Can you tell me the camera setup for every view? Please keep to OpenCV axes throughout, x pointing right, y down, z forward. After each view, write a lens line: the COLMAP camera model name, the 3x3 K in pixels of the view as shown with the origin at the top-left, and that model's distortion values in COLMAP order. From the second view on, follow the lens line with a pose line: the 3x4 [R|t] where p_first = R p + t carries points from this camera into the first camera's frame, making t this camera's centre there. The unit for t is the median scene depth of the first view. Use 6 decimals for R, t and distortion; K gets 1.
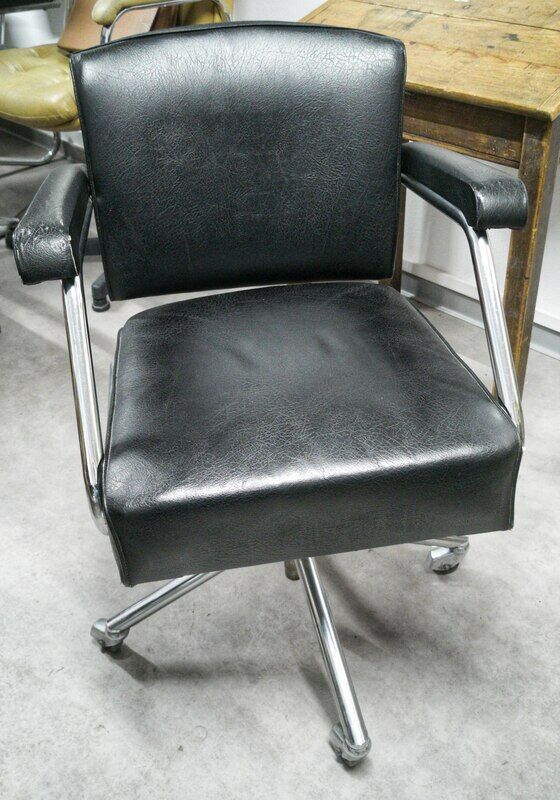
lens RADIAL K [[766.8, 0, 280.8], [0, 766.8, 400.2], [0, 0, 1]] dist [0.011469, 0.024415]
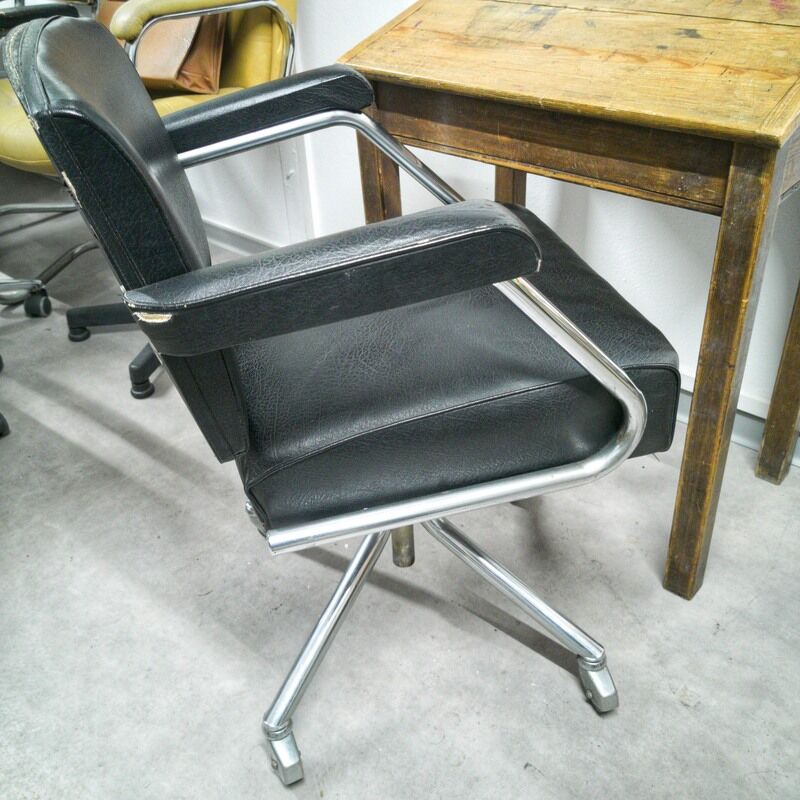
lens RADIAL K [[858.8, 0, 394.1], [0, 858.8, 397.7], [0, 0, 1]] dist [0.006611, 0.000000]
pose [[0.998405, -0.044430, 0.034845, -0.014479], [0.046582, 0.996889, -0.063575, -0.091911], [-0.031912, 0.065096, 0.997369, 0.223966]]
